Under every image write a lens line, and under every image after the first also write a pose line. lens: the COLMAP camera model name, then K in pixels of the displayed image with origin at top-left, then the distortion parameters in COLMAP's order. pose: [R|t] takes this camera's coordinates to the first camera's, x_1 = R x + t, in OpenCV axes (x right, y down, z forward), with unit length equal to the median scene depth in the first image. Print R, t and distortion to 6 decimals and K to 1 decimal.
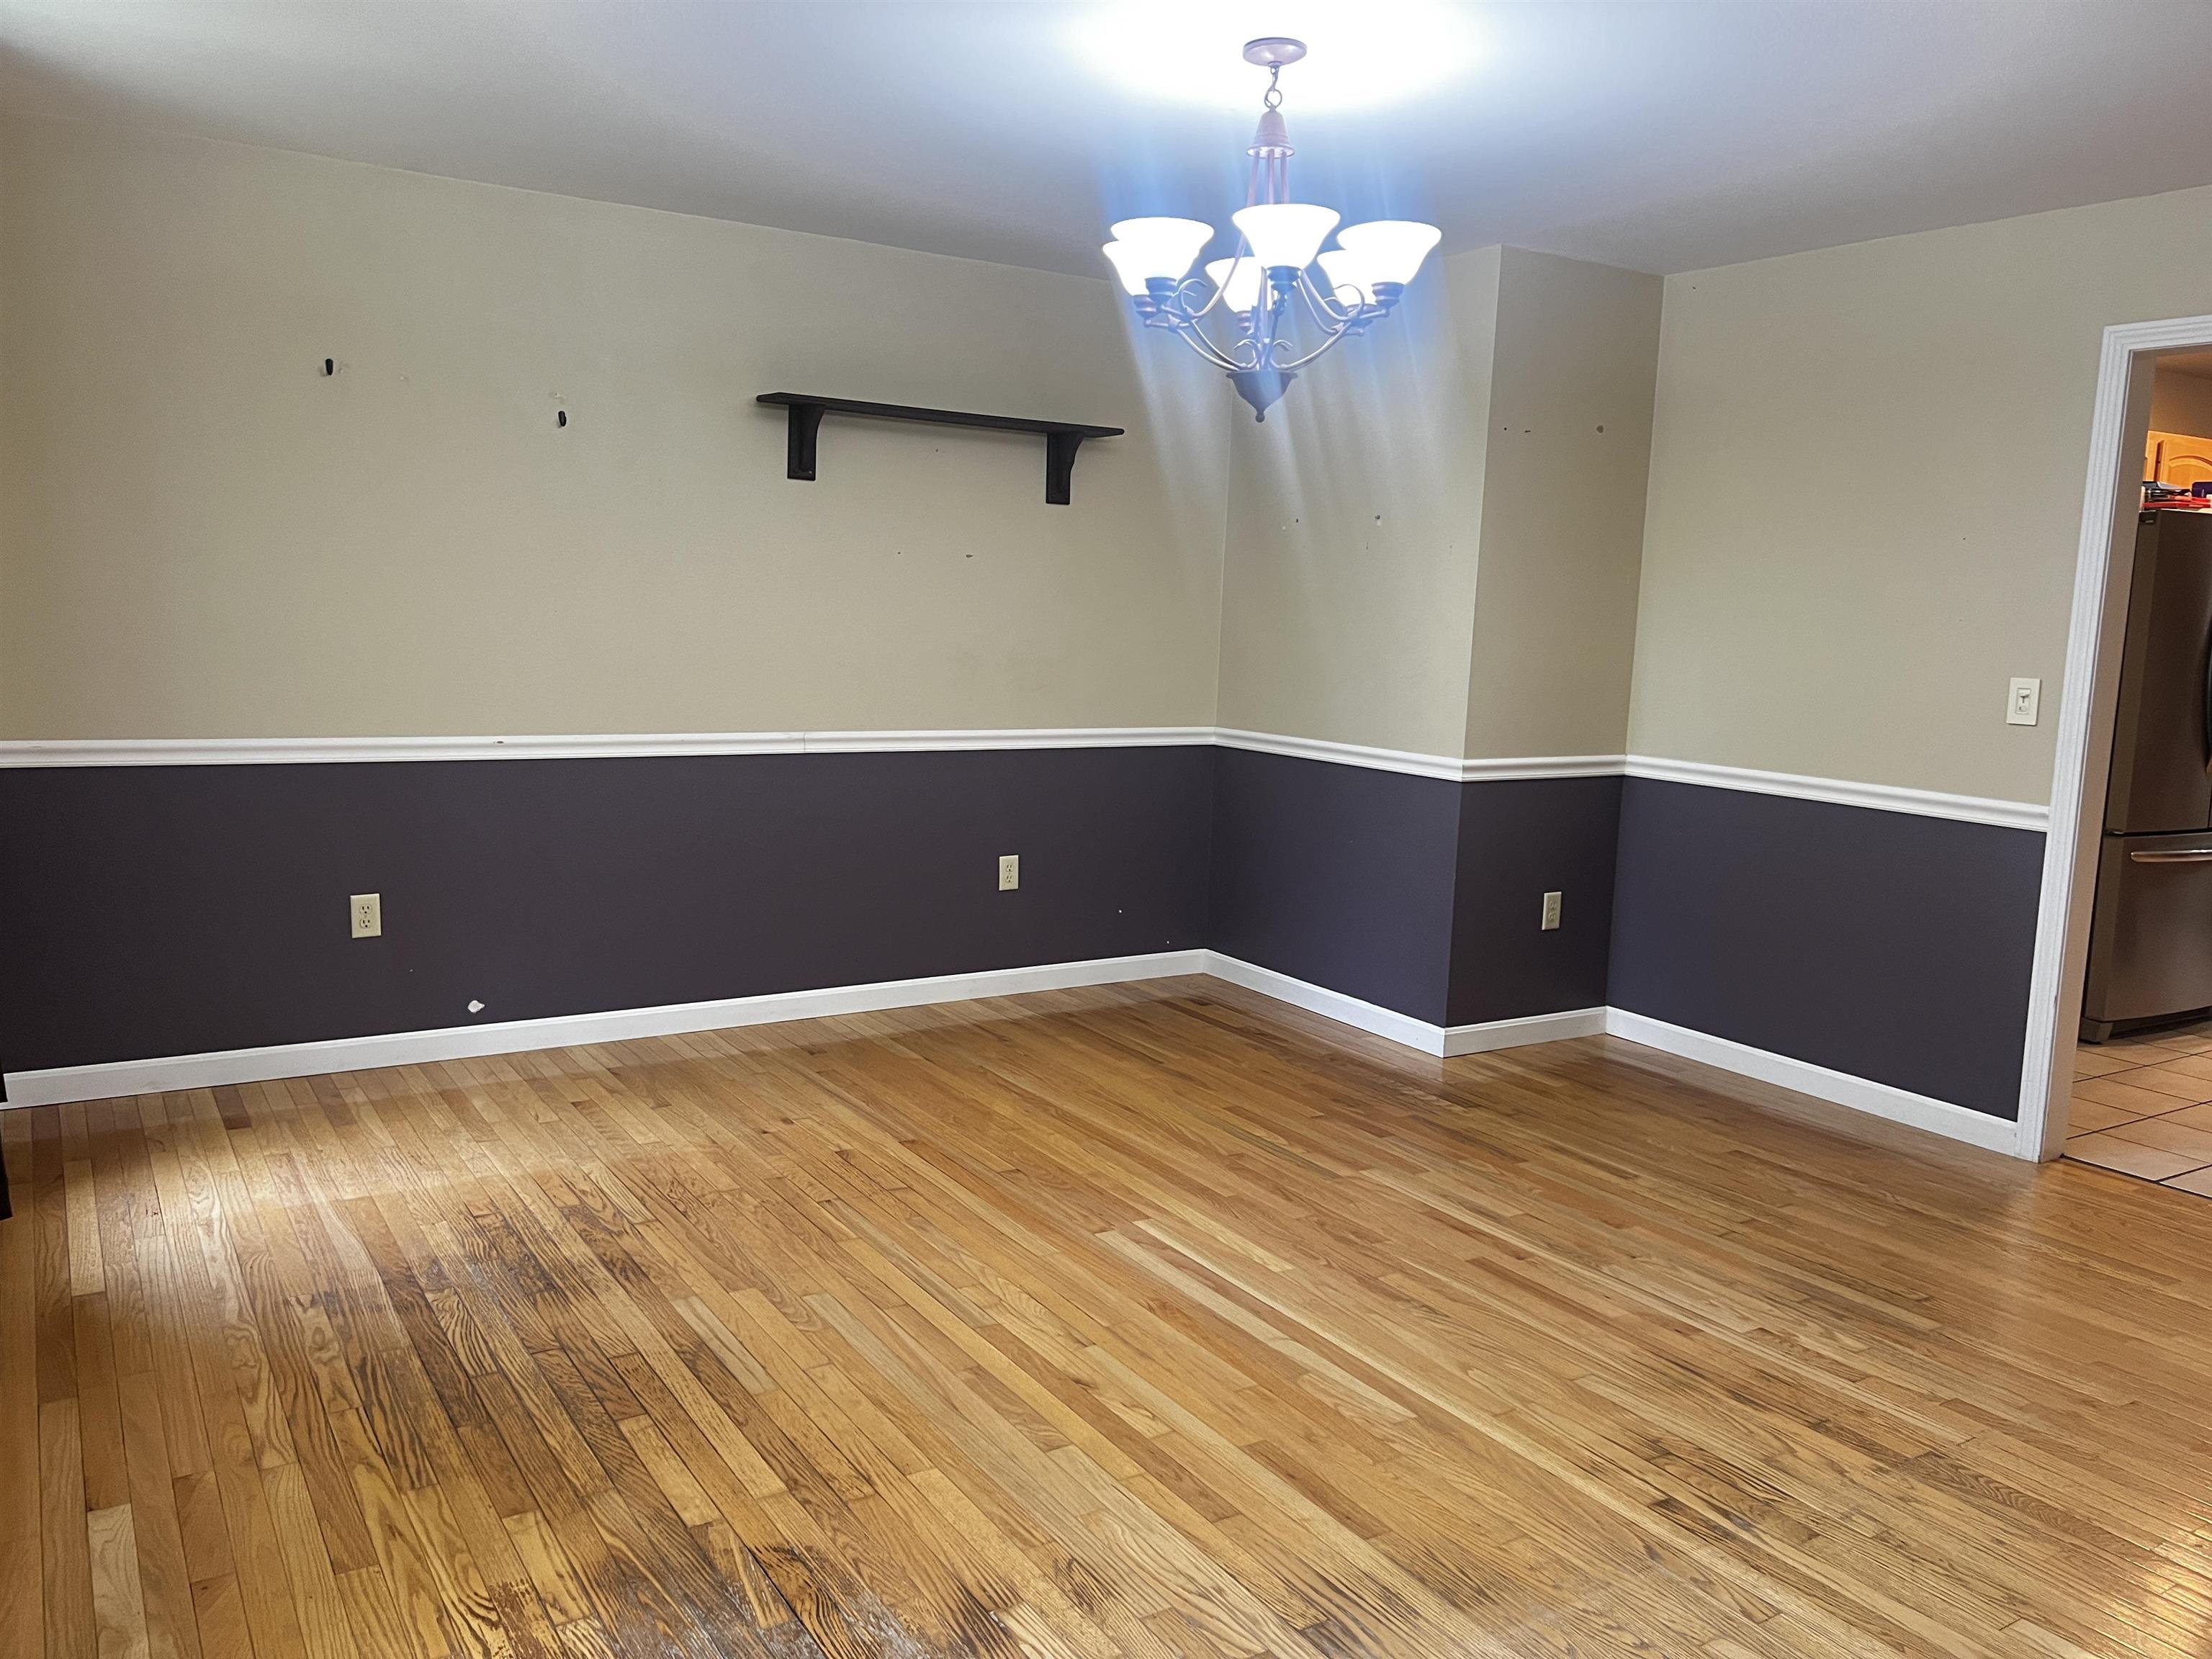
lens RADIAL K [[1657.8, 0, 1092.3], [0, 1657.8, 821.3], [0, 0, 1]] dist [0.044426, -0.055785]
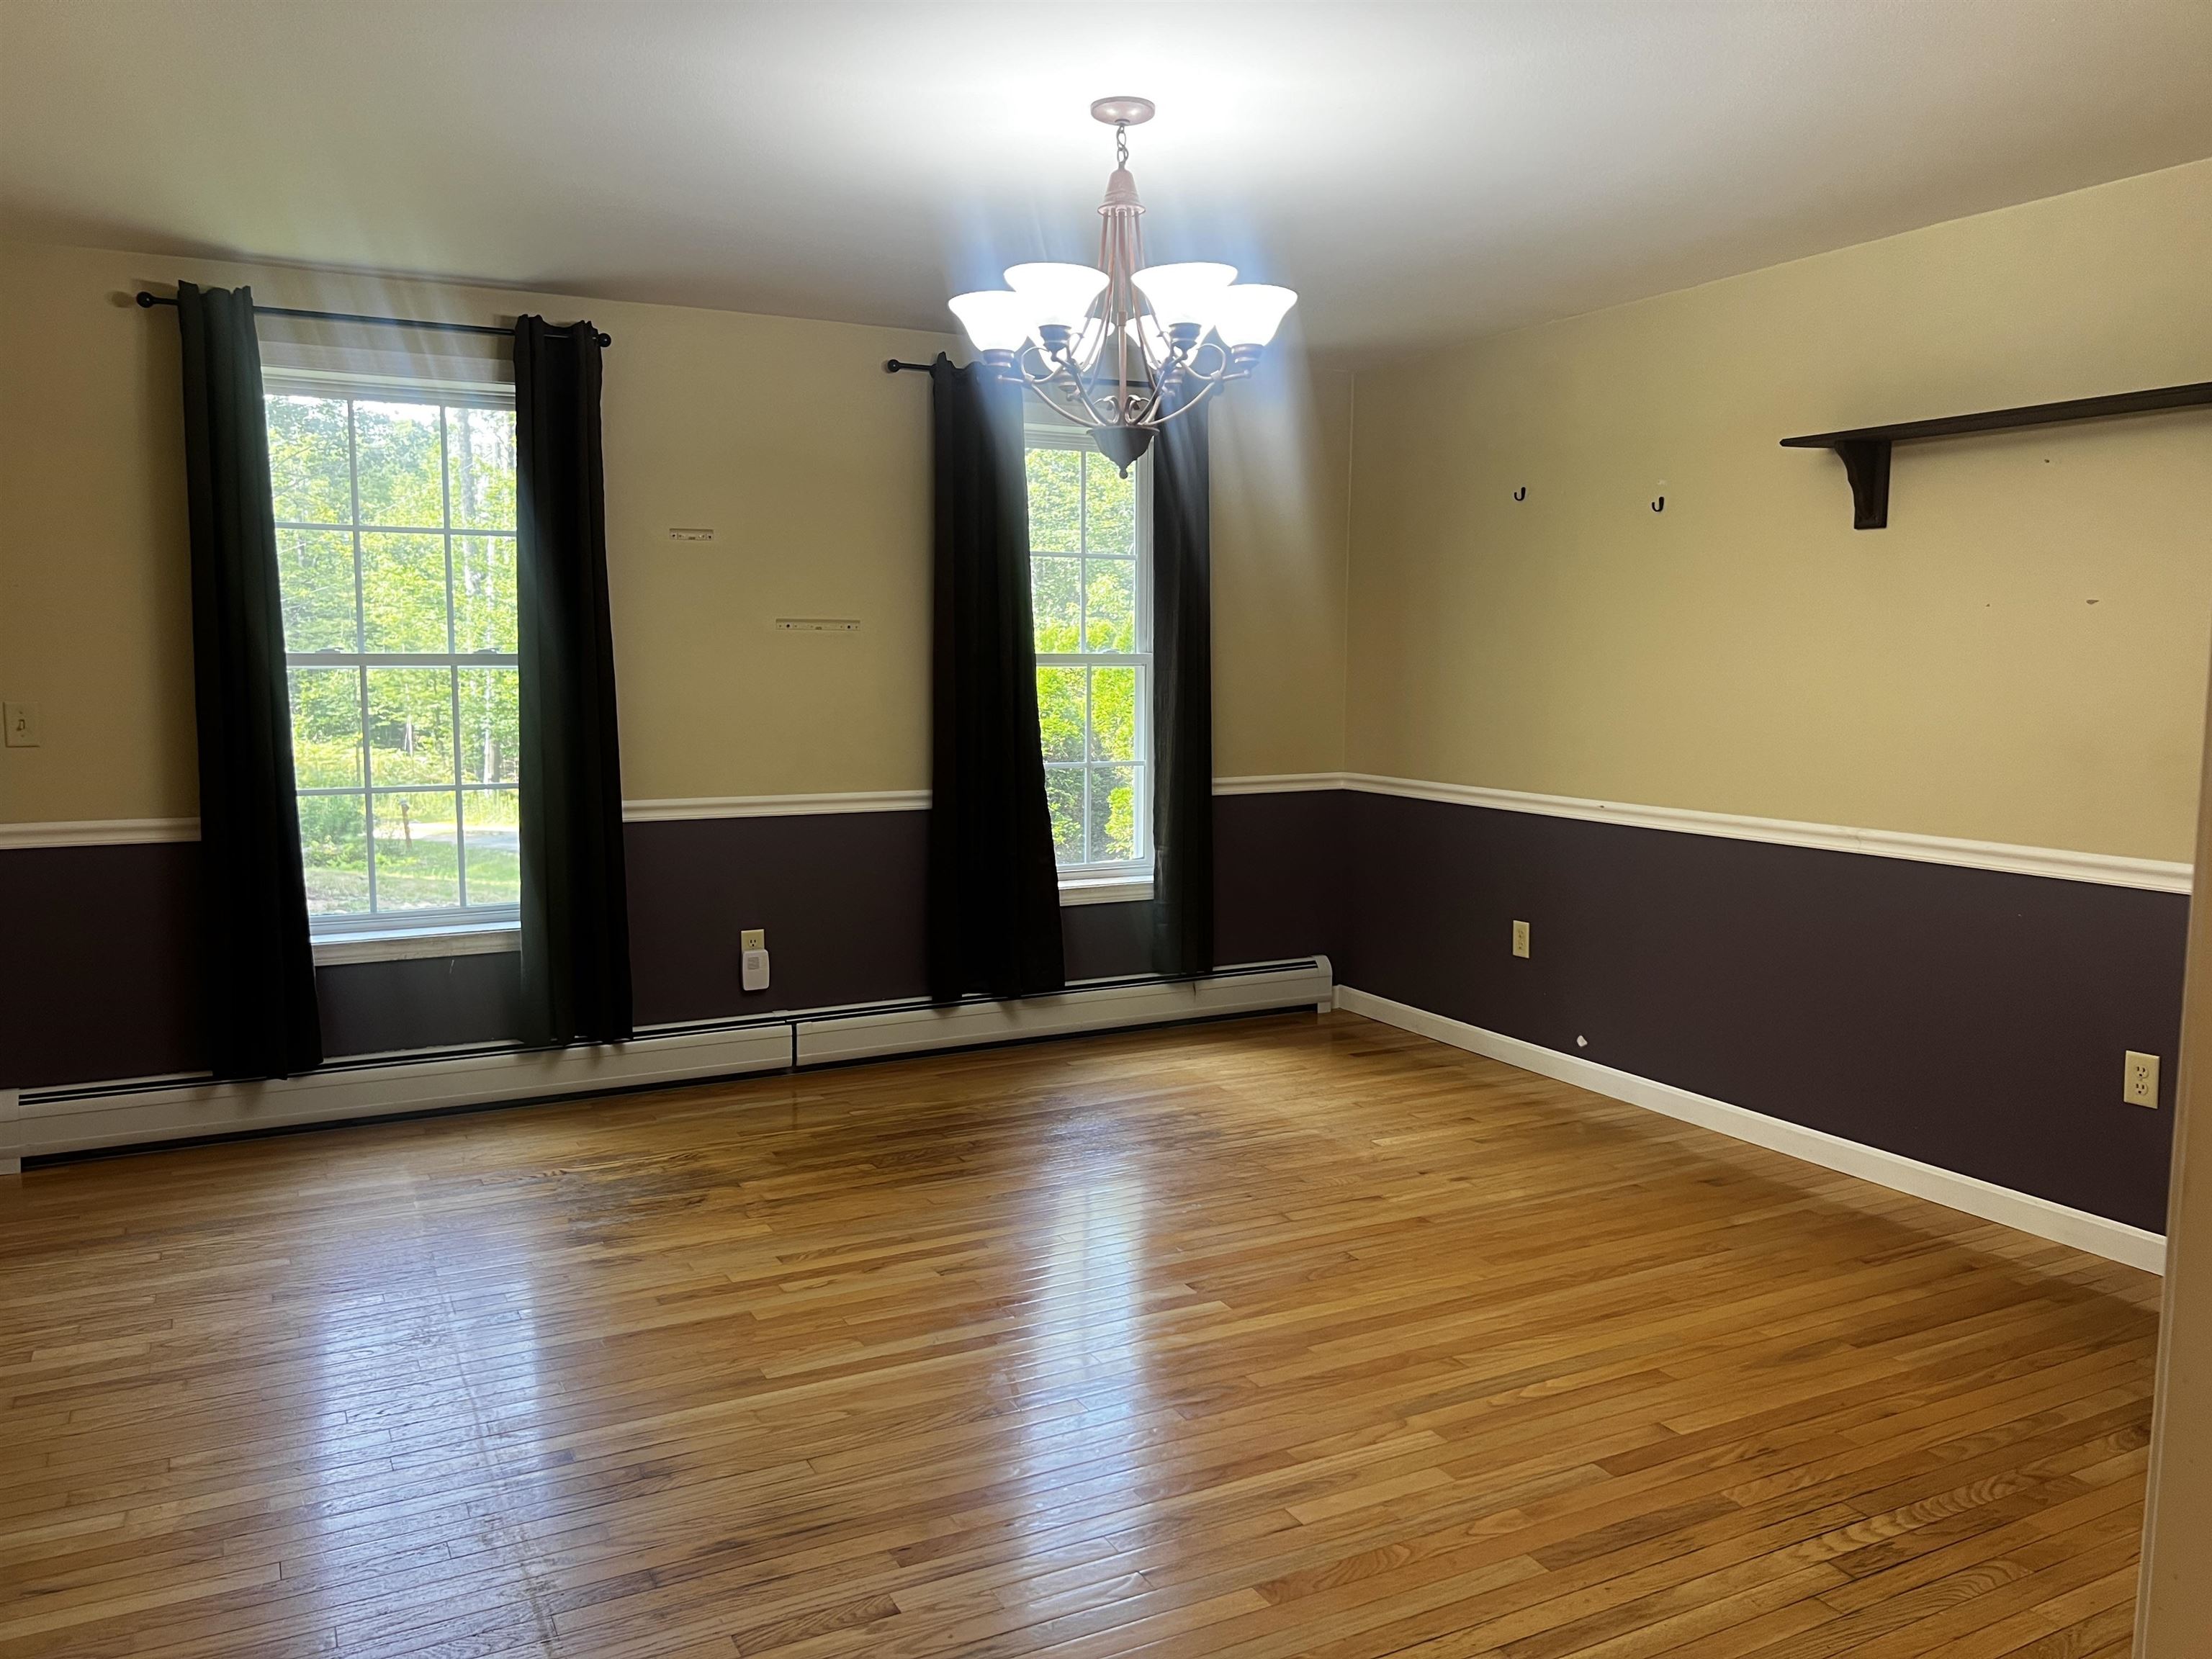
lens RADIAL K [[1657.8, 0, 1098.2], [0, 1657.8, 835.2], [0, 0, 1]] dist [0.044426, -0.055785]
pose [[-0.066011, 0.079146, -0.994675, 0.880493], [-0.145994, 0.985355, 0.088093, -0.089083], [0.987081, 0.151032, -0.053490, 0.861482]]
